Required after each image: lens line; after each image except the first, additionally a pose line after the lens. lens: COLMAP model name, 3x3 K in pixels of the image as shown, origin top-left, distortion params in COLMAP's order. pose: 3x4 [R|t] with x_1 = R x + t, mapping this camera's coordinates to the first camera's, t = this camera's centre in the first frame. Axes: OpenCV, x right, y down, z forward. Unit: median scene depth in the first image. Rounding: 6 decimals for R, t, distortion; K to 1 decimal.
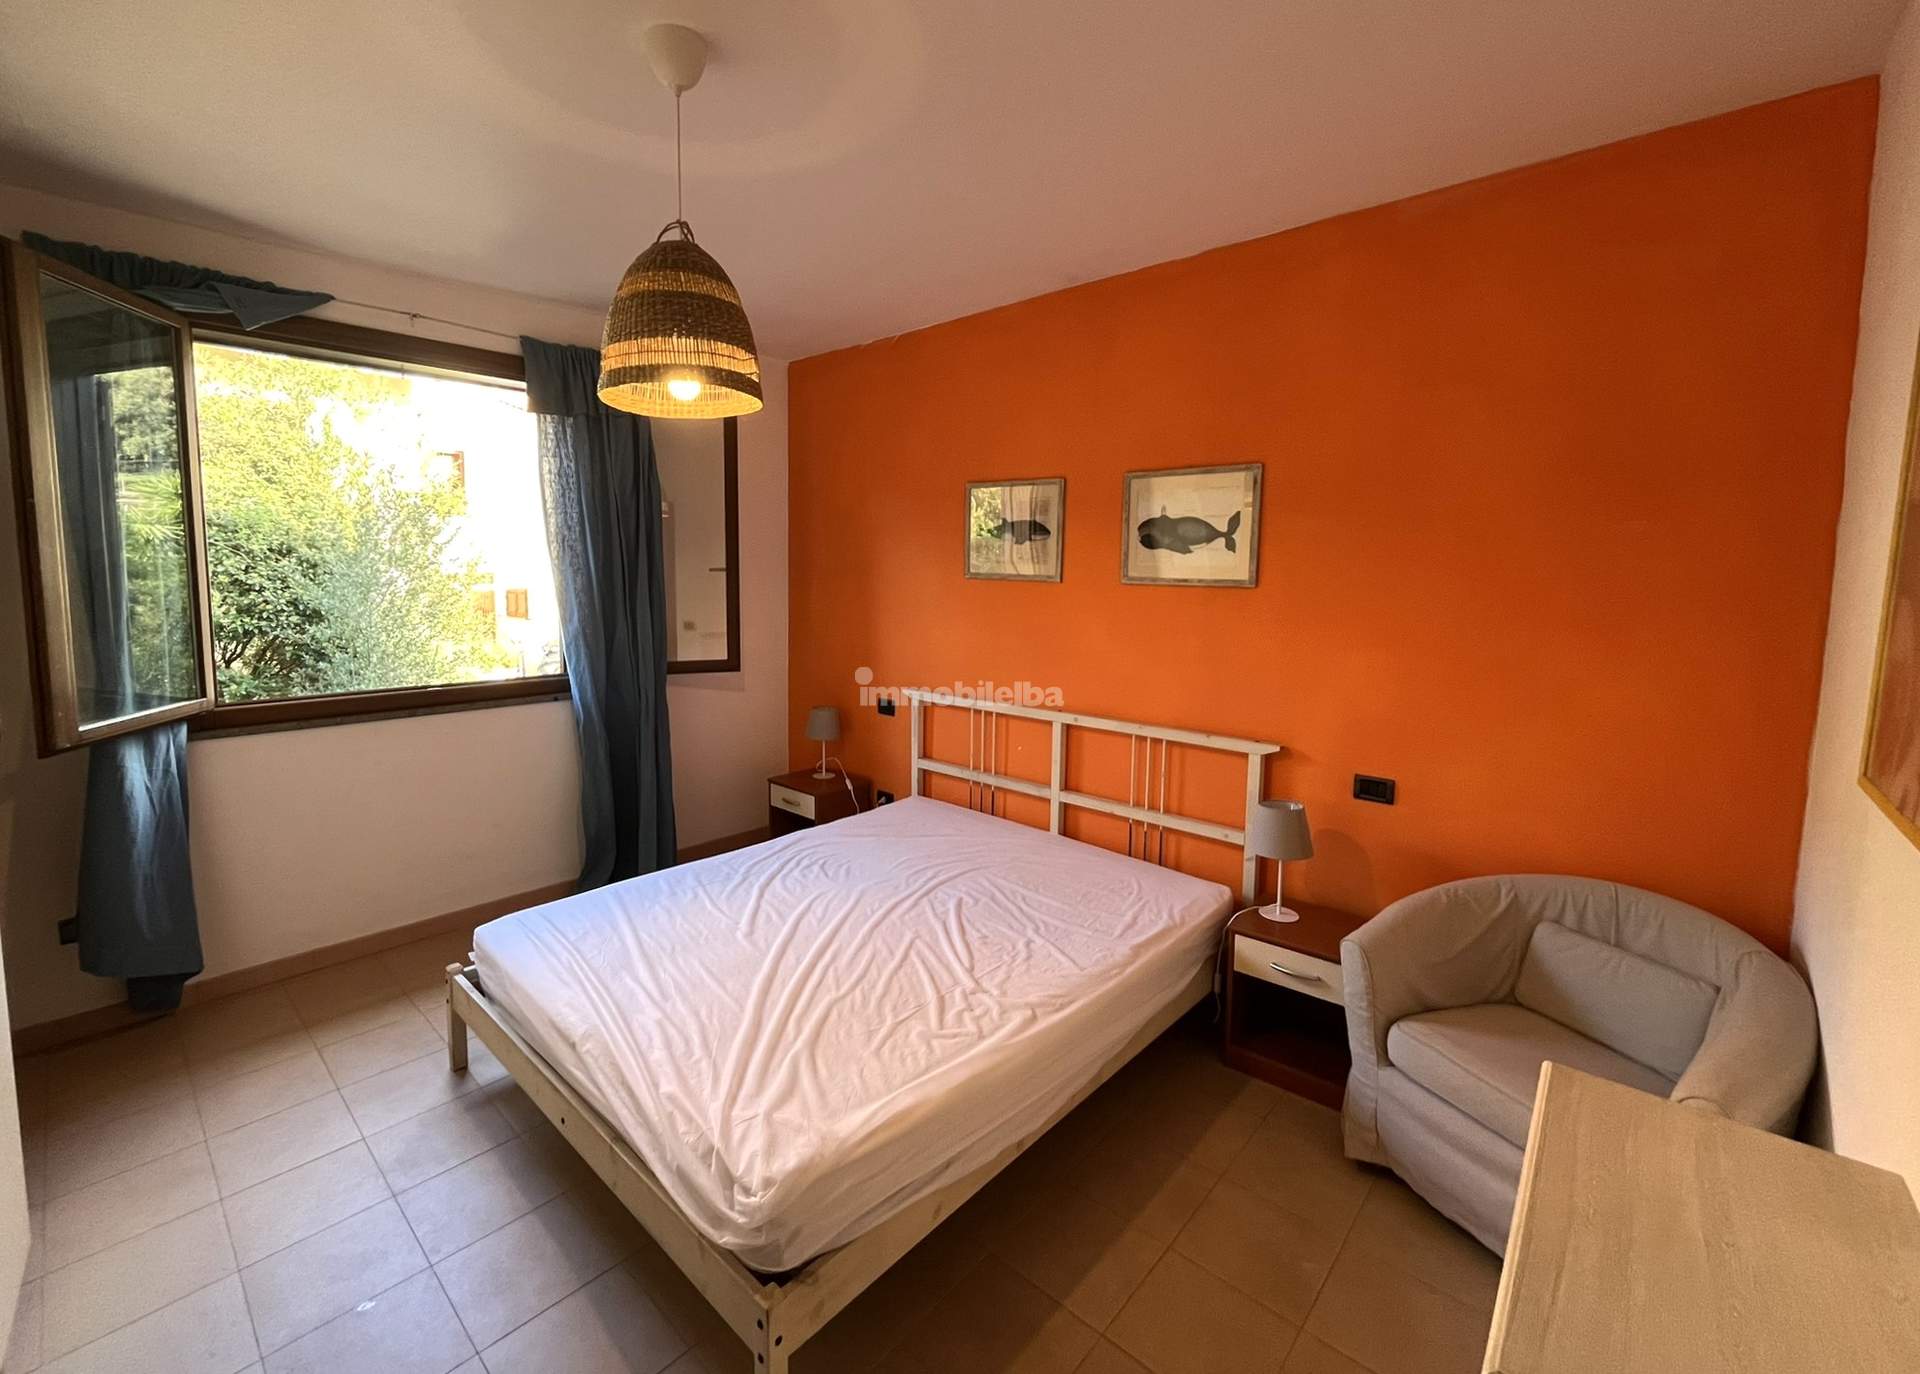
lens RADIAL K [[798.7, 0, 929.9], [0, 798.7, 637.4], [0, 0, 1]] dist [0.000038, 0.000498]
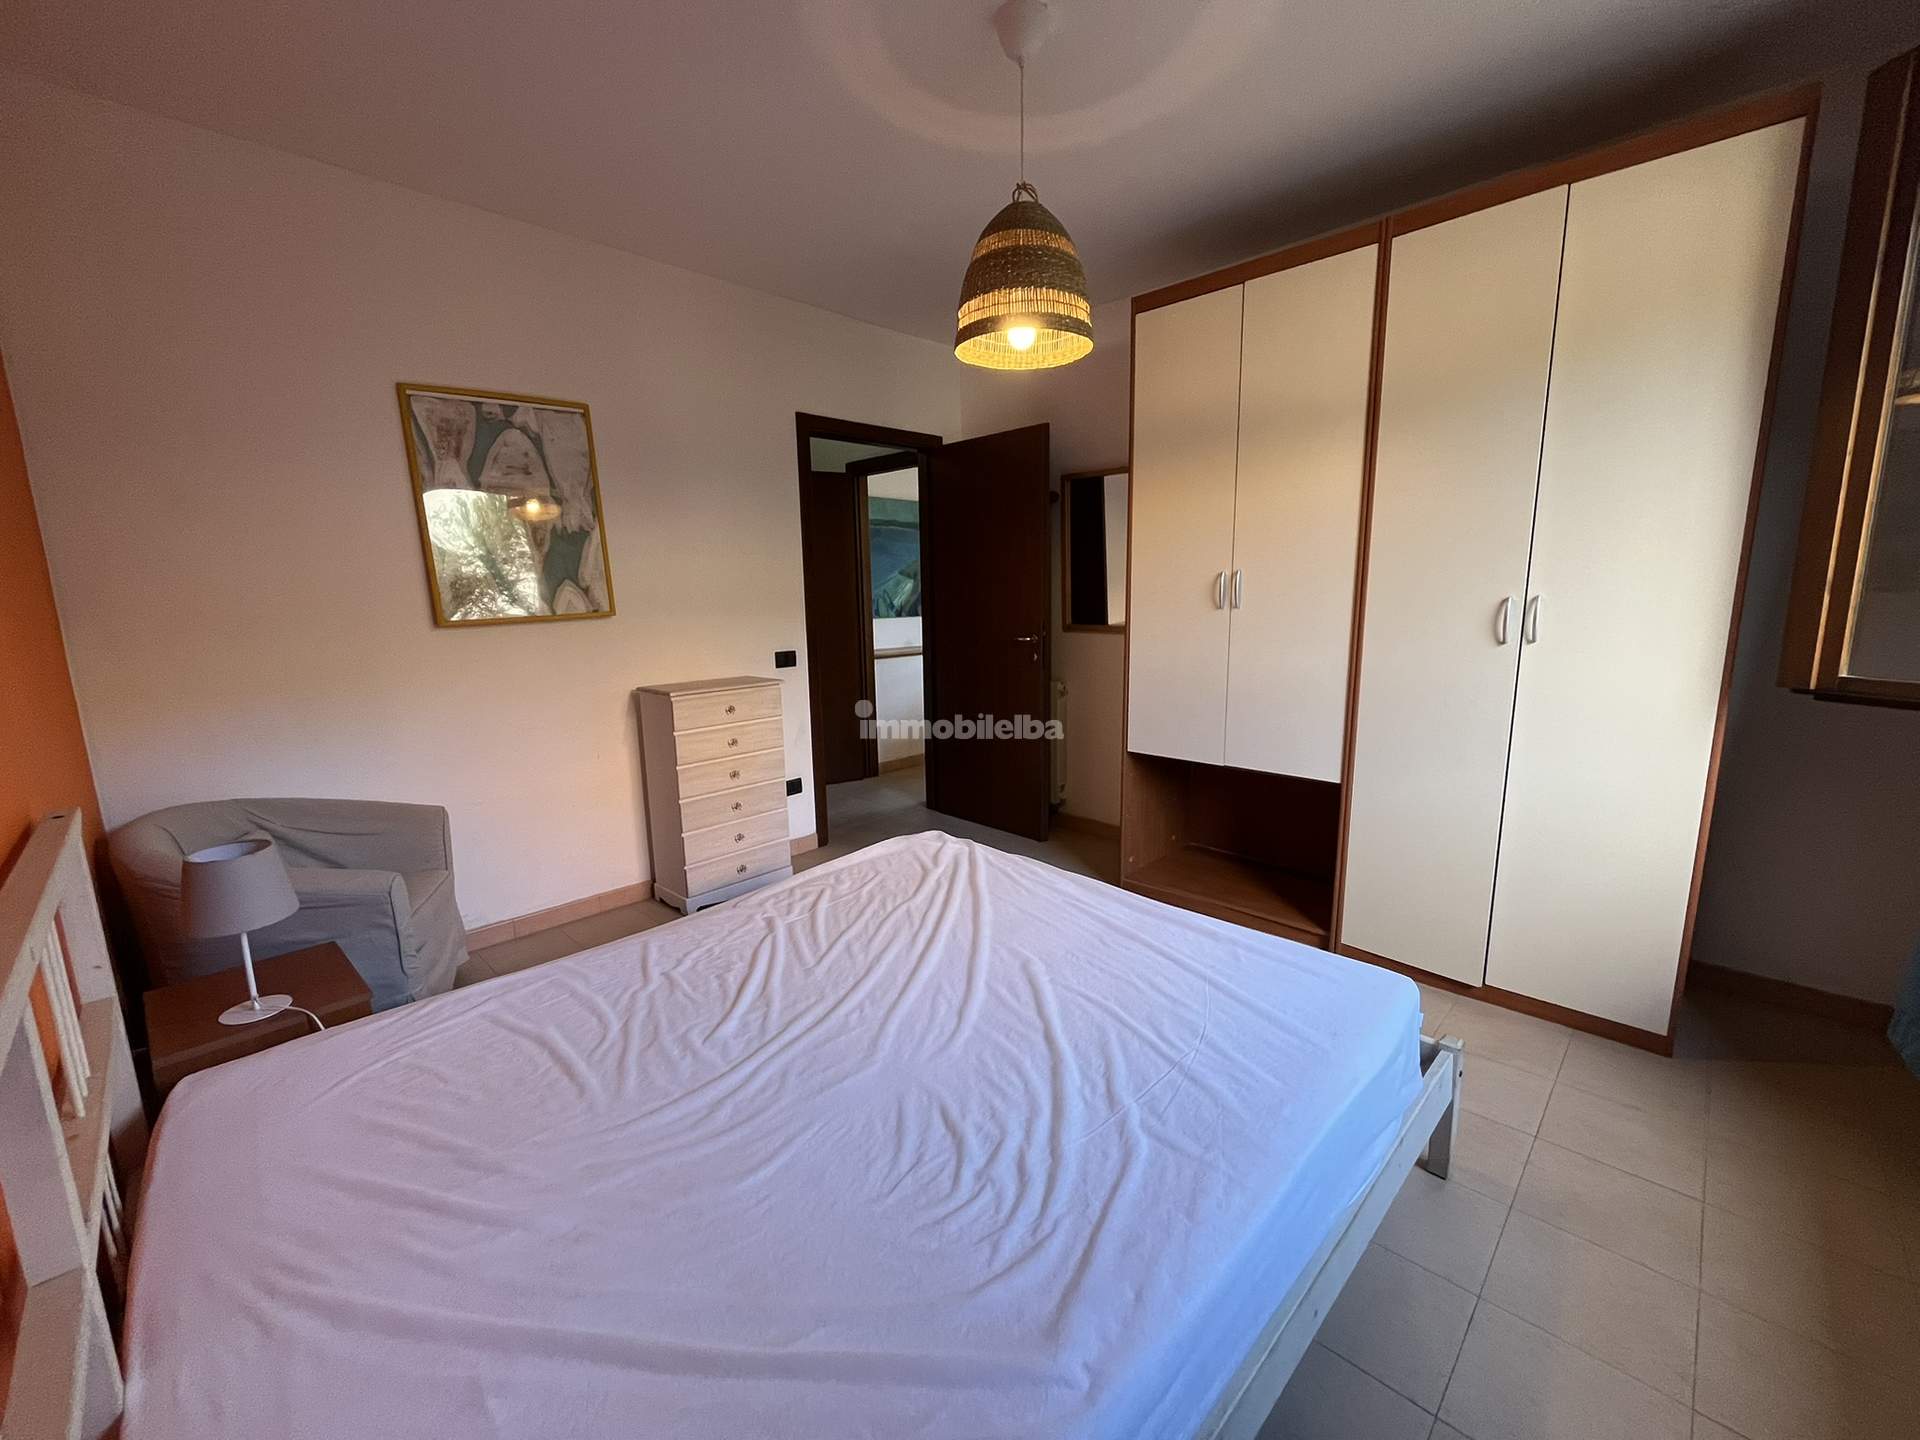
lens RADIAL K [[780.7, 0, 960.7], [0, 780.7, 717.9], [0, 0, 1]] dist [-0.003103, -0.000065]
pose [[-0.999608, 0.007560, 0.026959, -0.169779], [0.014021, 0.968595, 0.248249, -0.043411], [-0.024235, 0.248530, -0.968321, 1.537210]]
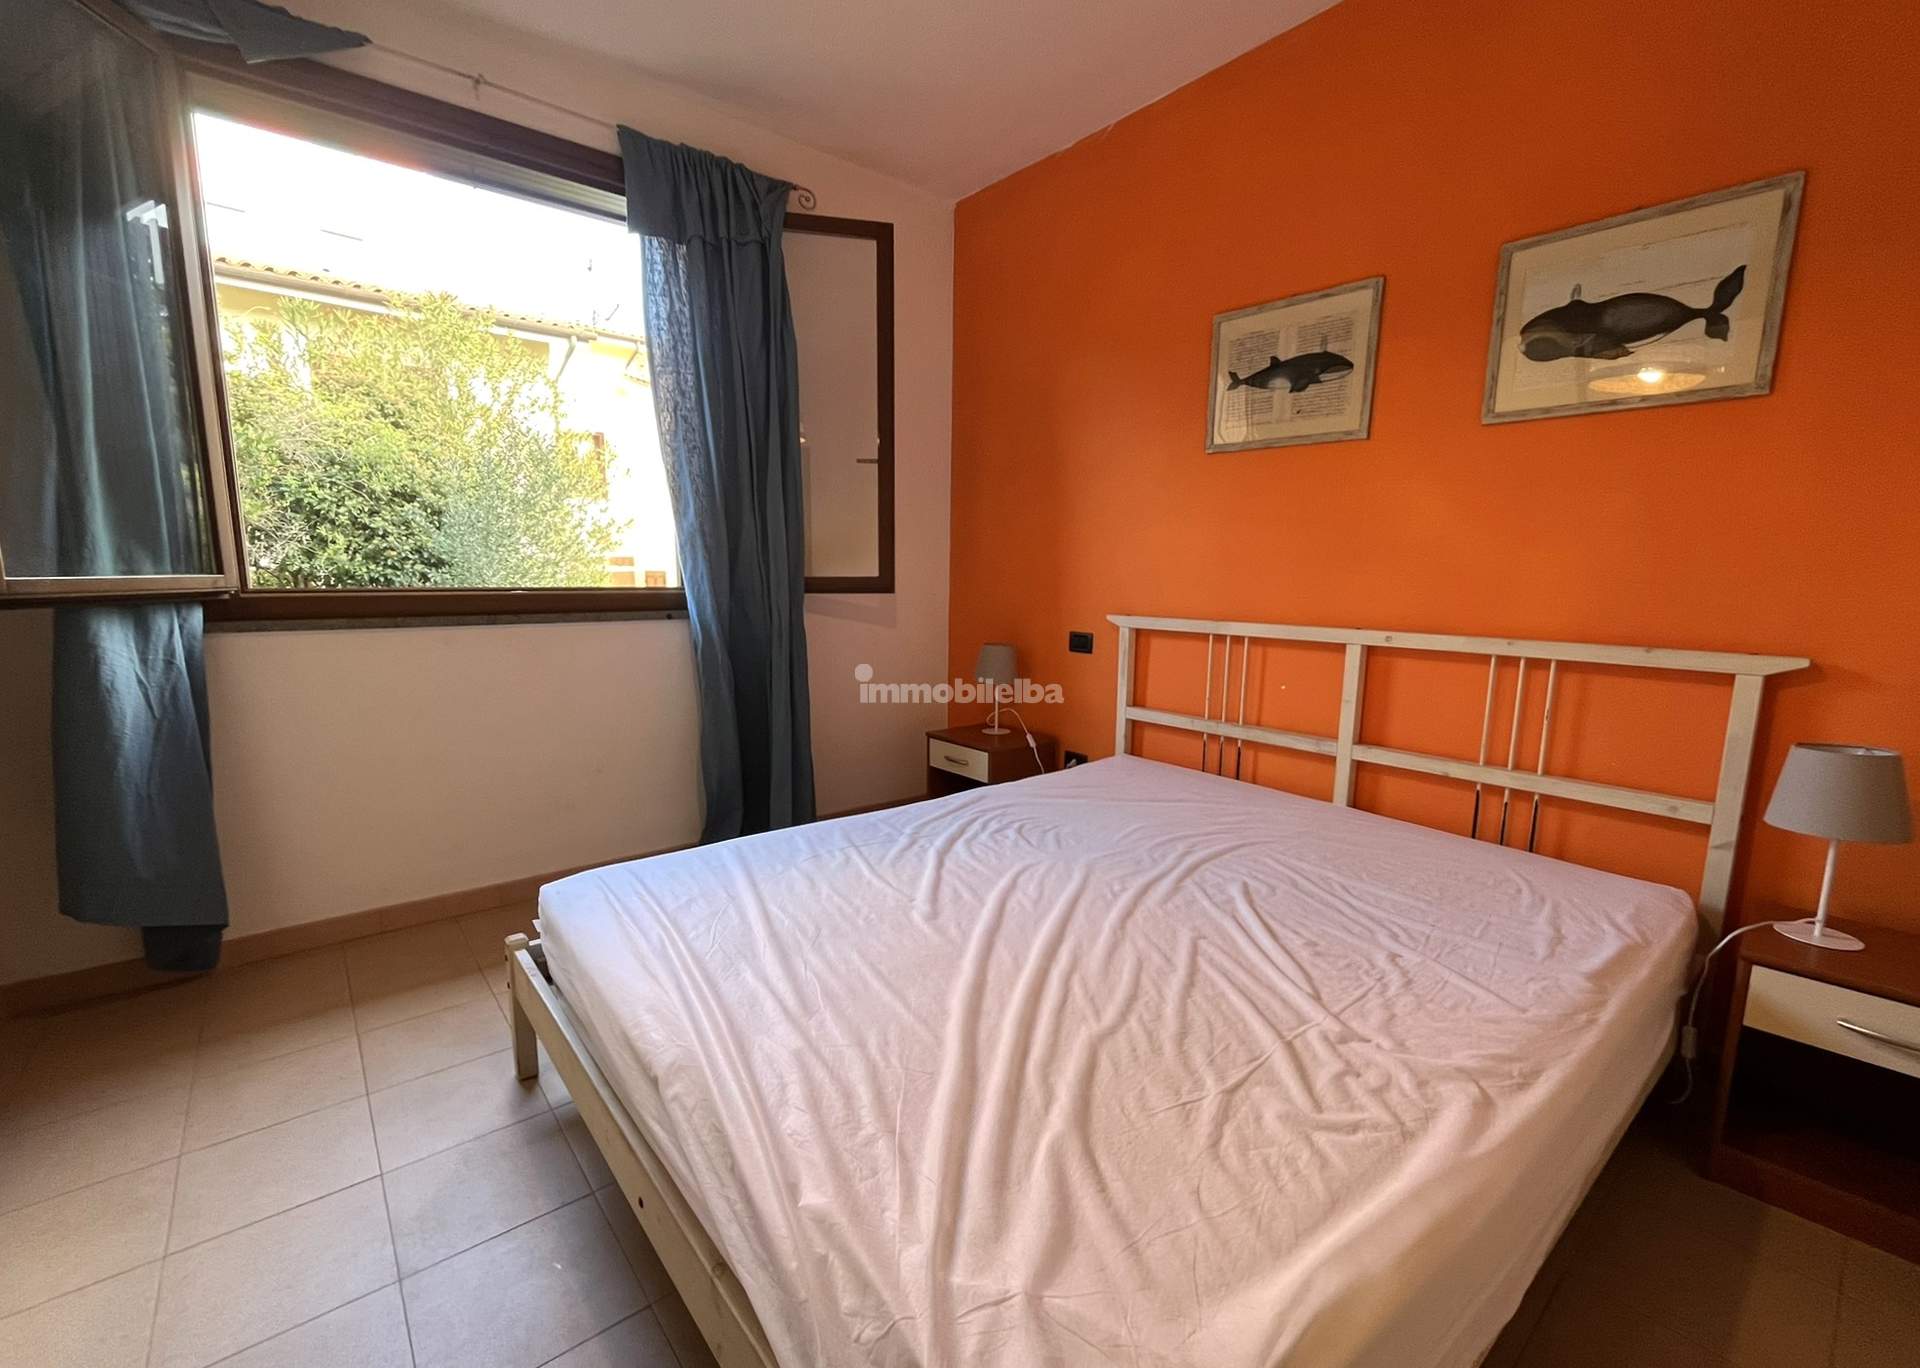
lens RADIAL K [[806.6, 0, 953.1], [0, 806.6, 690.9], [0, 0, 1]] dist [-0.000587, 0.000487]
pose [[0.991329, 0.021155, -0.129688, -0.118045], [-0.013062, 0.997932, 0.062941, 0.136879], [0.130751, -0.060701, 0.989555, 0.340175]]
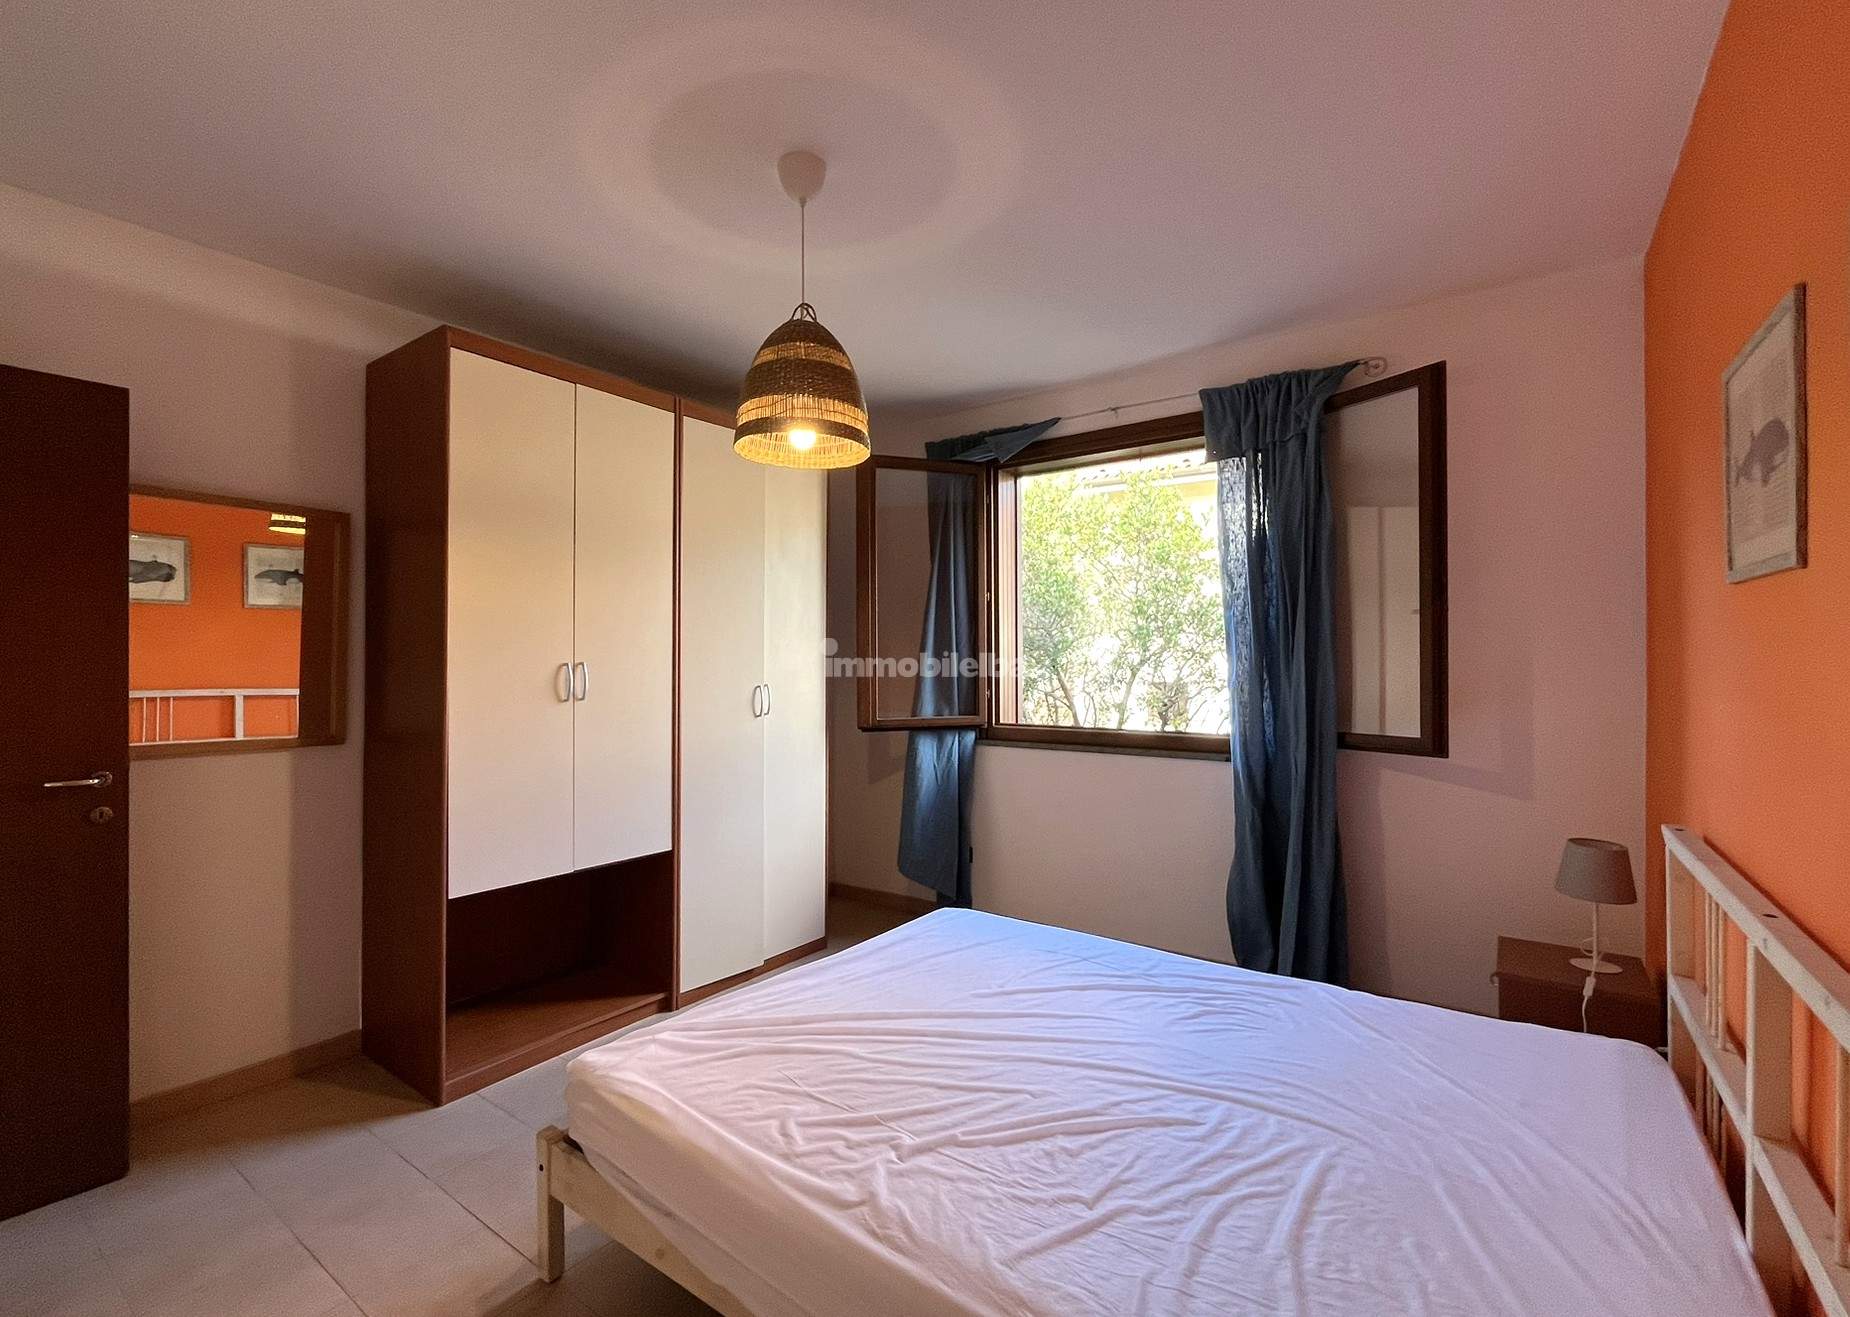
lens RADIAL K [[824.1, 0, 892.0], [0, 824.1, 659.8], [0, 0, 1]] dist [-0.003373, 0.000081]
pose [[0.107206, -0.014720, -0.994128, 0.635456], [-0.081917, 0.996360, -0.023587, 0.022913], [0.990857, 0.083964, 0.105610, 0.709334]]
